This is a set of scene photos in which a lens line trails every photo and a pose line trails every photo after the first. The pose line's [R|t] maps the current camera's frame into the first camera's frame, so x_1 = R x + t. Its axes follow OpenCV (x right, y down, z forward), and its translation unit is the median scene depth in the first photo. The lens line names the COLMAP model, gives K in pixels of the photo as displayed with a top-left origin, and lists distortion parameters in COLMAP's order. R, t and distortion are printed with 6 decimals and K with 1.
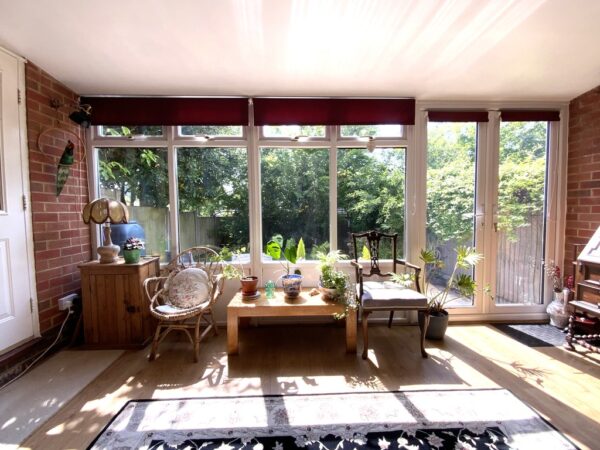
lens RADIAL K [[267.1, 0, 300.0], [0, 267.1, 225.0], [0, 0, 1]] dist [-0.000375, -0.000102]
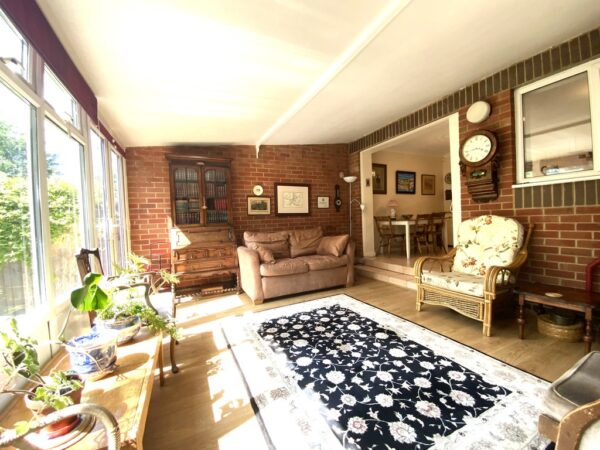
lens RADIAL K [[250.9, 0, 300.0], [0, 250.9, 225.0], [0, 0, 1]] dist [0.000113, -0.000004]
pose [[-0.391251, -0.001418, 0.920283, -0.652740], [0.089057, 0.995247, 0.039395, -0.015882], [-0.915965, 0.097371, -0.389265, 0.754933]]
